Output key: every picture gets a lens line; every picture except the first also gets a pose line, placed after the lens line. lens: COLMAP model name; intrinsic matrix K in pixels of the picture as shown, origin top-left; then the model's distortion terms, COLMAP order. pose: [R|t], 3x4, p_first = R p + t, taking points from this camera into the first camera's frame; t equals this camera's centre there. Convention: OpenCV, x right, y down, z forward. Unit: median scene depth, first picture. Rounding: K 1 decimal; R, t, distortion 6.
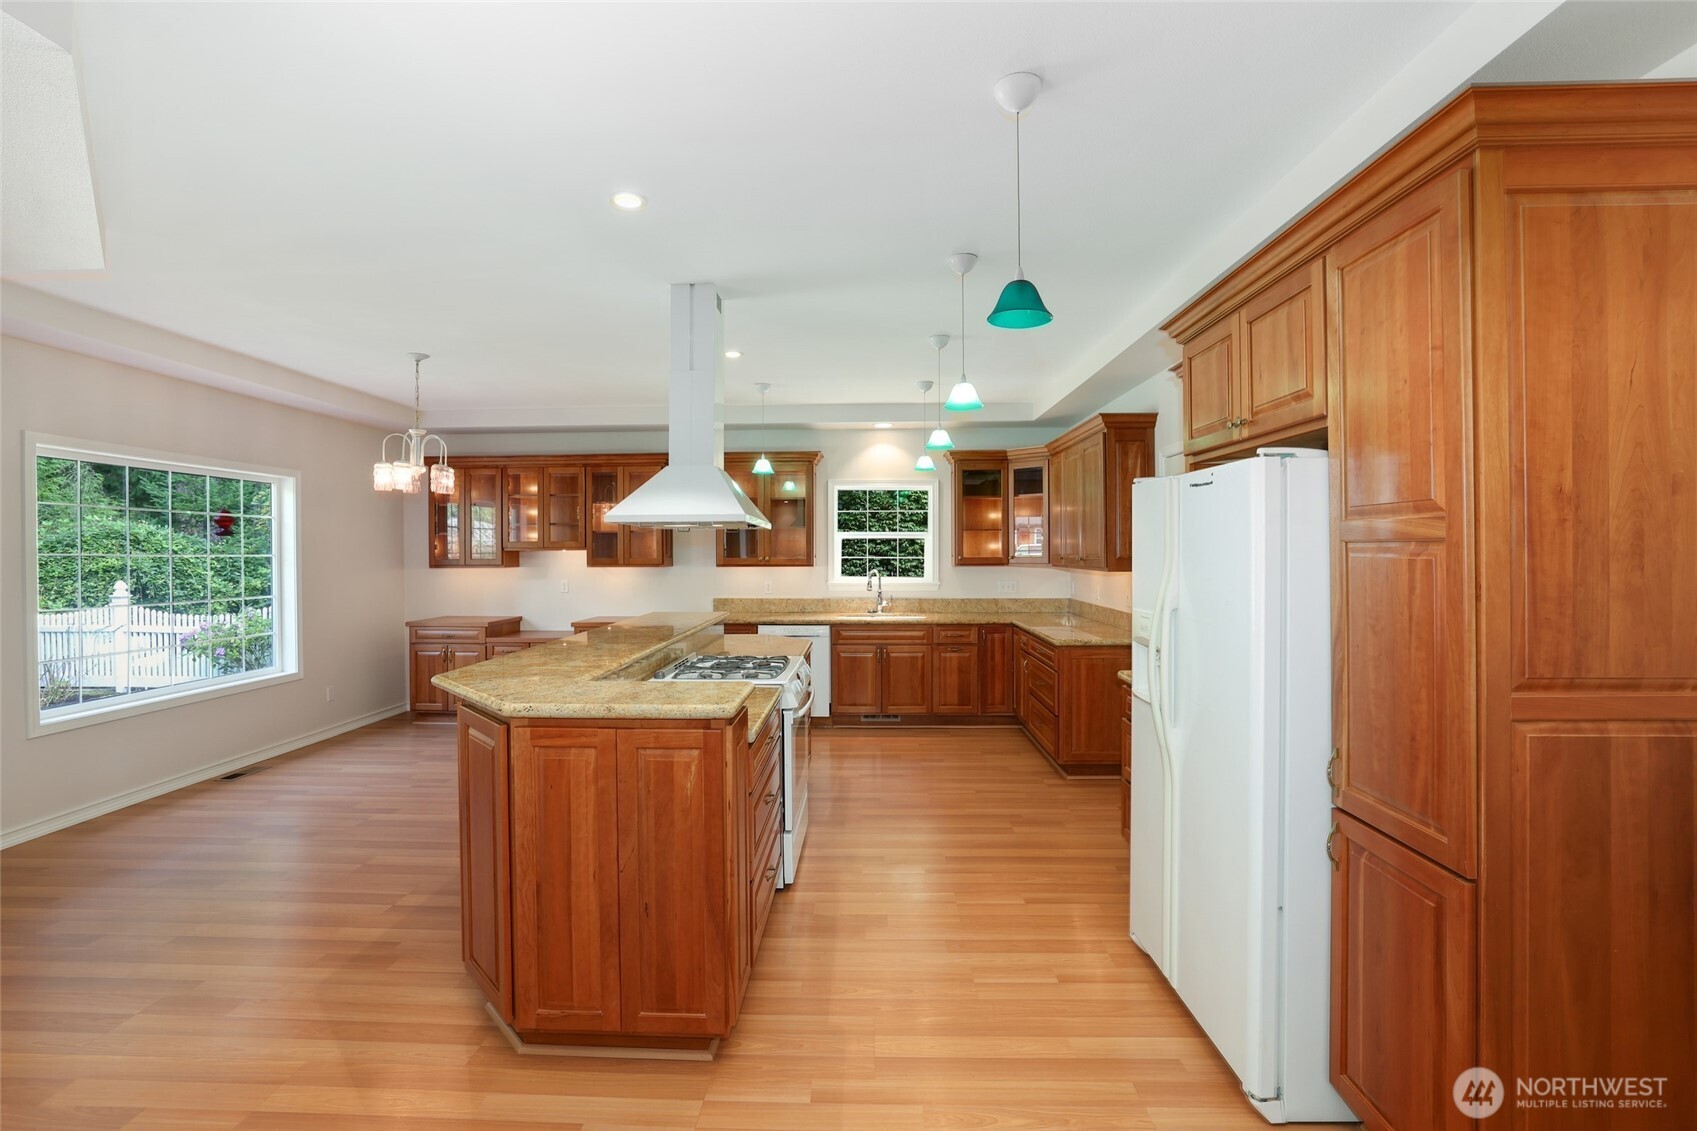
lens RADIAL K [[743.6, 0, 831.4], [0, 743.6, 558.3], [0, 0, 1]] dist [-0.023547, 0.001165]
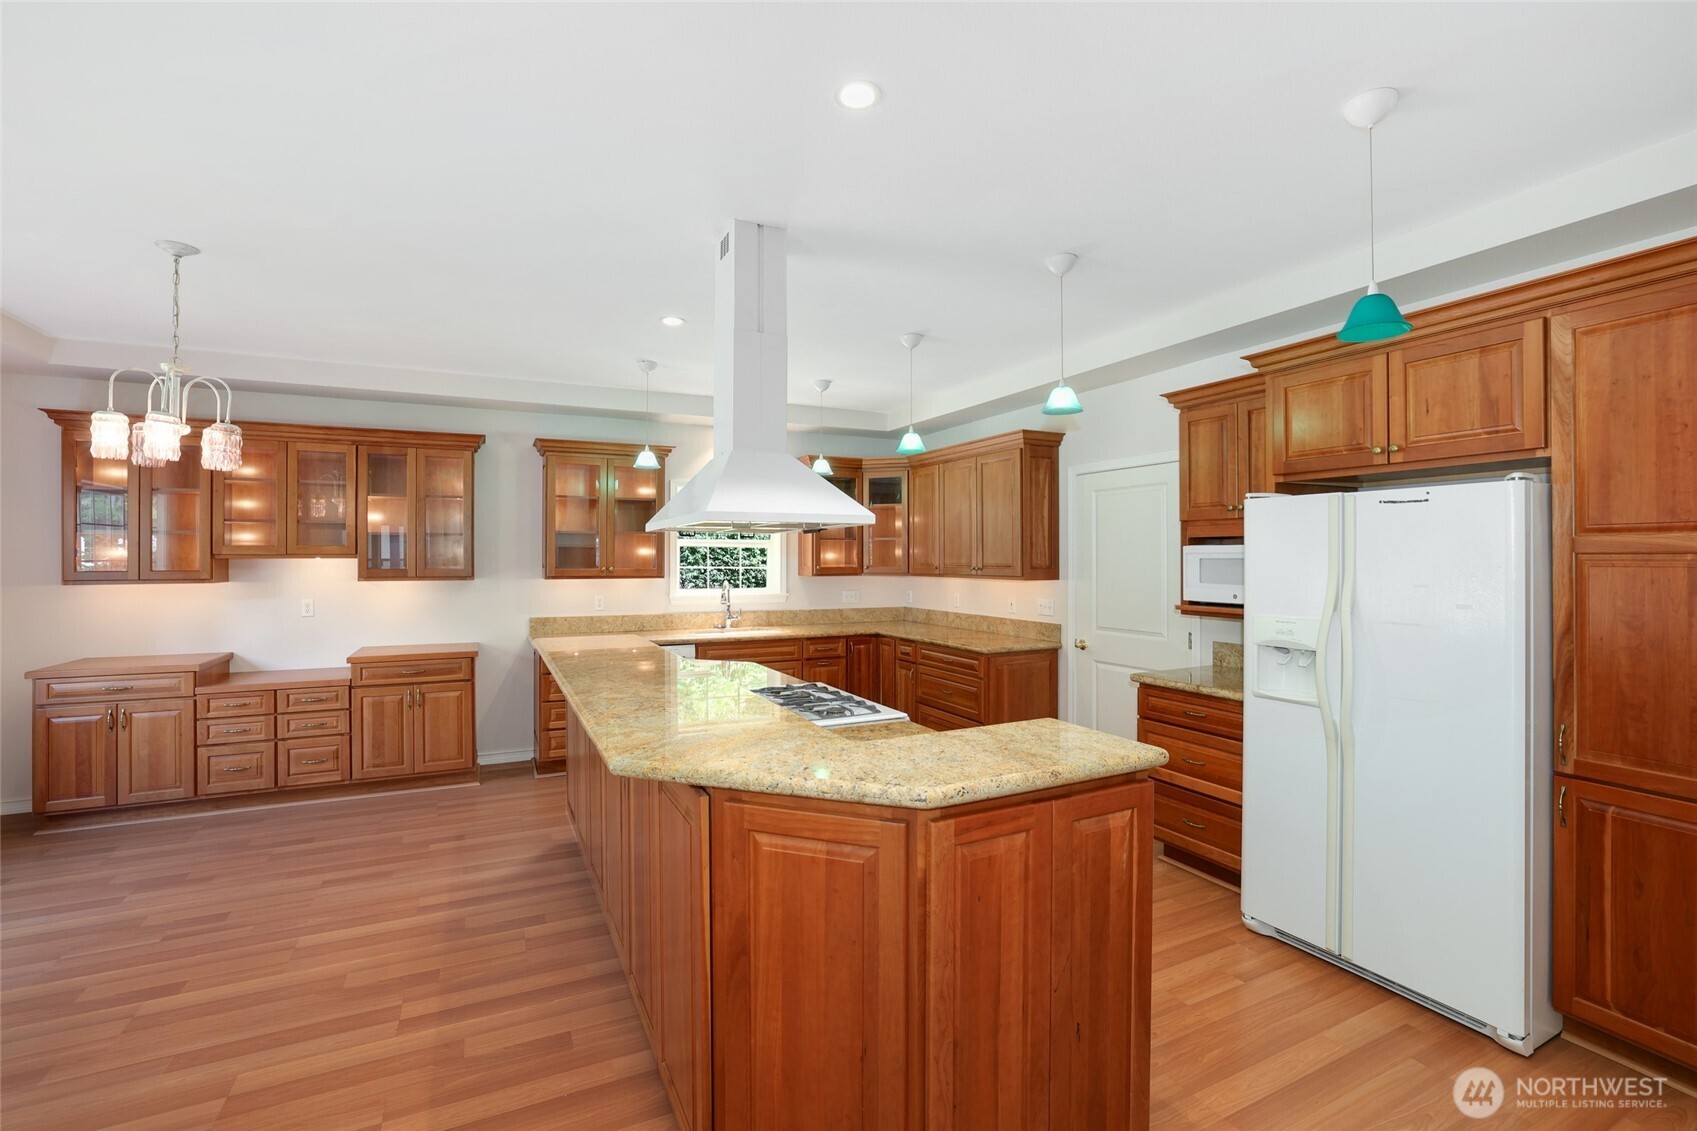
lens RADIAL K [[743.6, 0, 845.4], [0, 743.6, 560.7], [0, 0, 1]] dist [-0.023547, 0.001165]
pose [[0.883969, 0.002198, 0.467540, -0.255933], [0.002407, 0.999954, -0.009253, -0.000575], [-0.467539, 0.009305, 0.883923, 0.138232]]
